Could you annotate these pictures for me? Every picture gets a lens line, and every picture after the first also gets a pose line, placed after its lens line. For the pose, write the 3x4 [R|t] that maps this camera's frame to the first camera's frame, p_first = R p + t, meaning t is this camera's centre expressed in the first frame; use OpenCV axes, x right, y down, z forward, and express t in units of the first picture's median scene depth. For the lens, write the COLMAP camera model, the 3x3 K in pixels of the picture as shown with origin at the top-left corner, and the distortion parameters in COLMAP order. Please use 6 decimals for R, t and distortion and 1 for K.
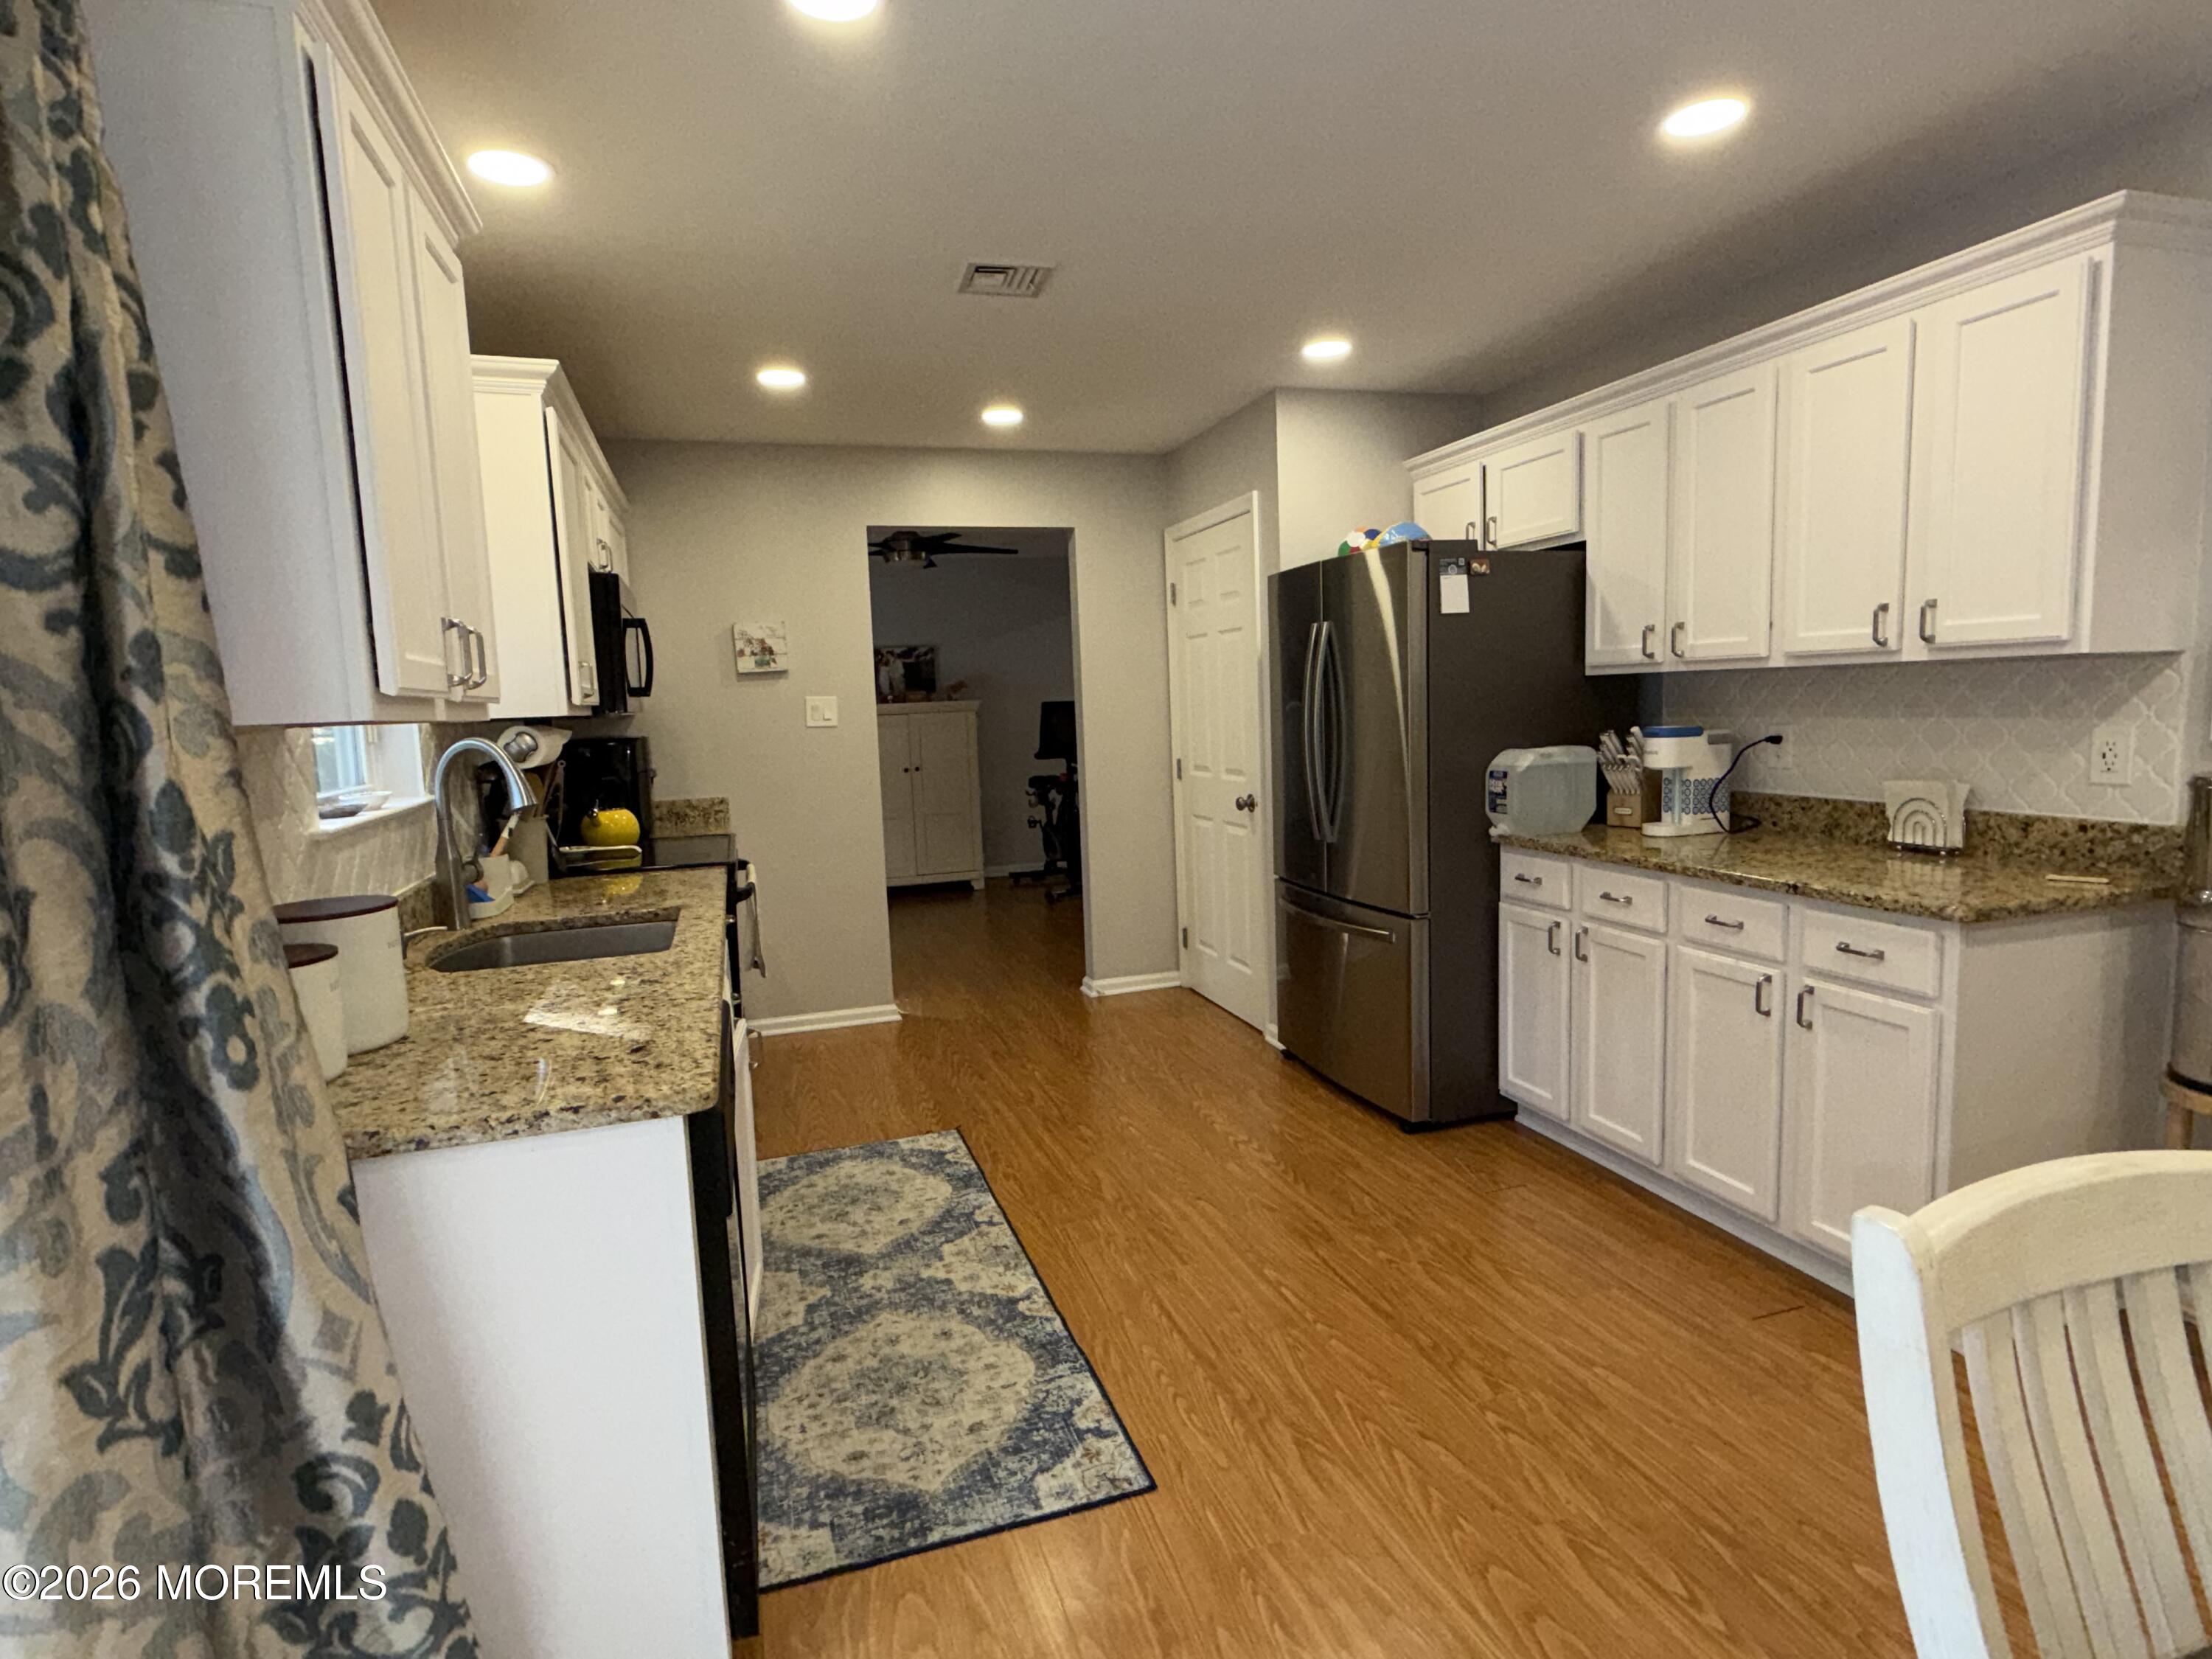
lens RADIAL K [[1145.2, 0, 1103.9], [0, 1145.2, 833.6], [0, 0, 1]] dist [0.000631, 0.000995]
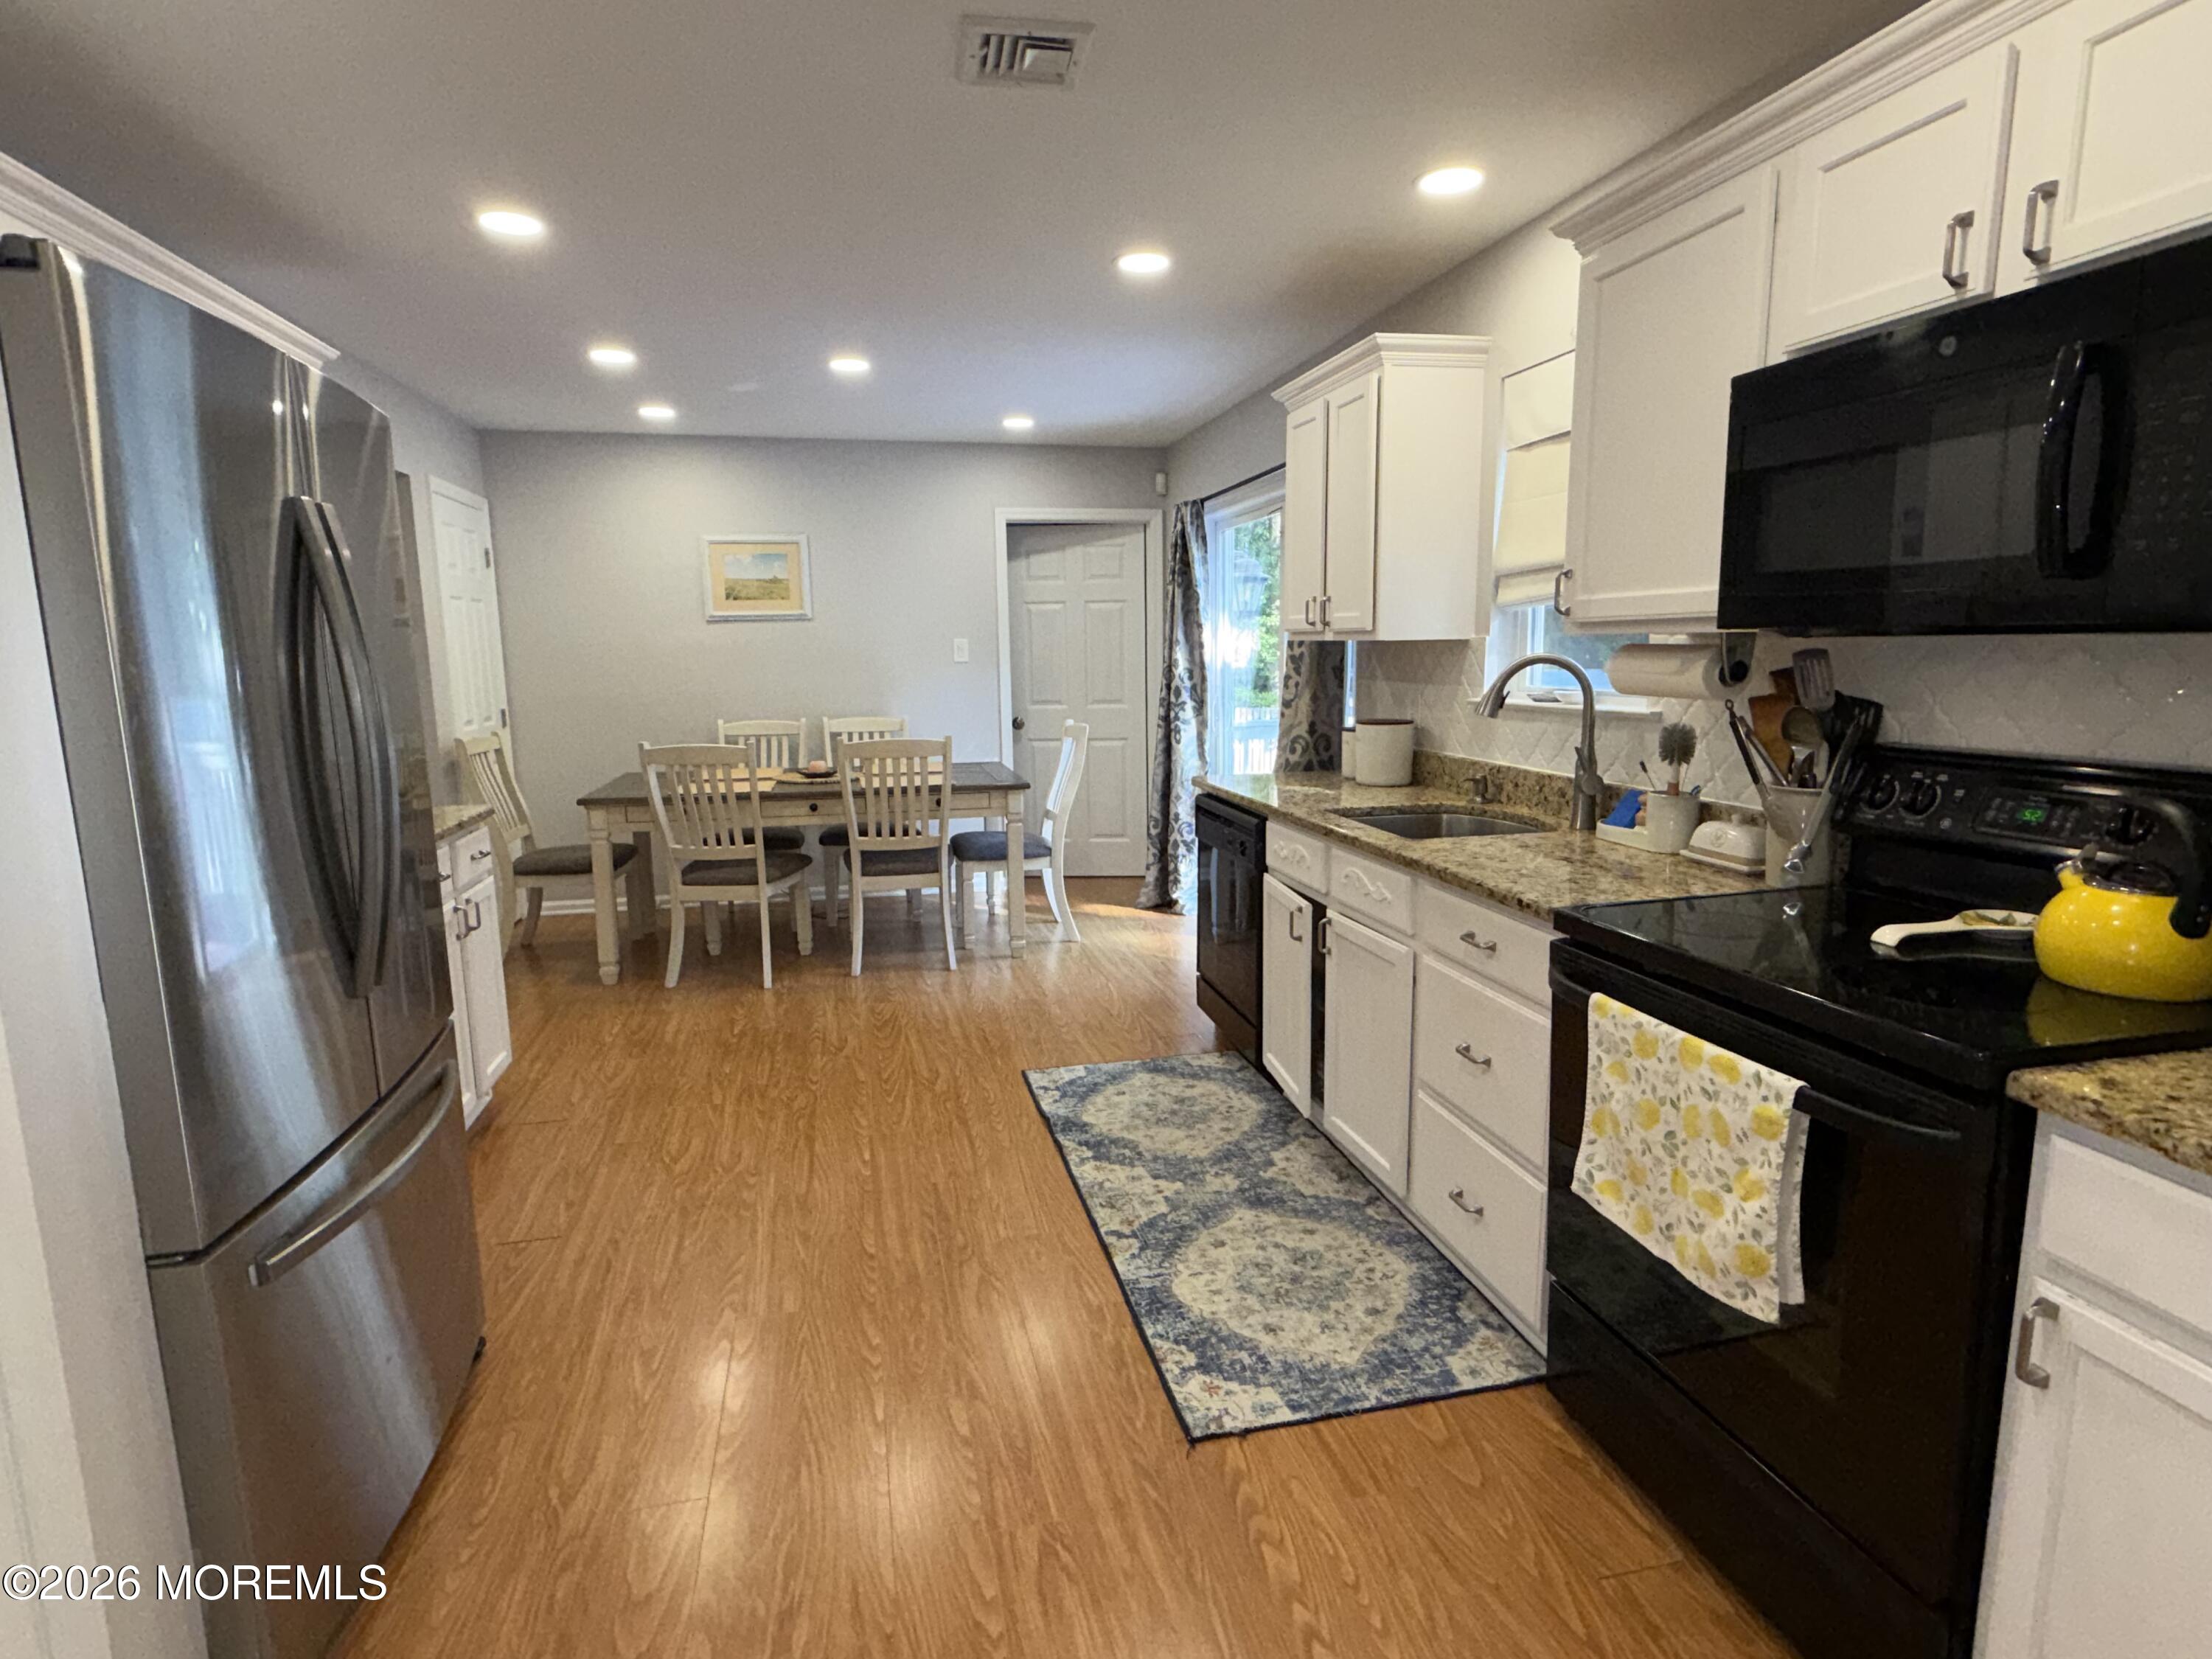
lens RADIAL K [[1147.5, 0, 1106.0], [0, 1147.5, 829.5], [0, 0, 1]] dist [-0.002484, -0.000003]
pose [[-0.995406, 0.035397, 0.088960, -0.197238], [0.058437, 0.960622, 0.271642, -0.224262], [-0.075841, 0.275593, -0.958278, 1.948044]]
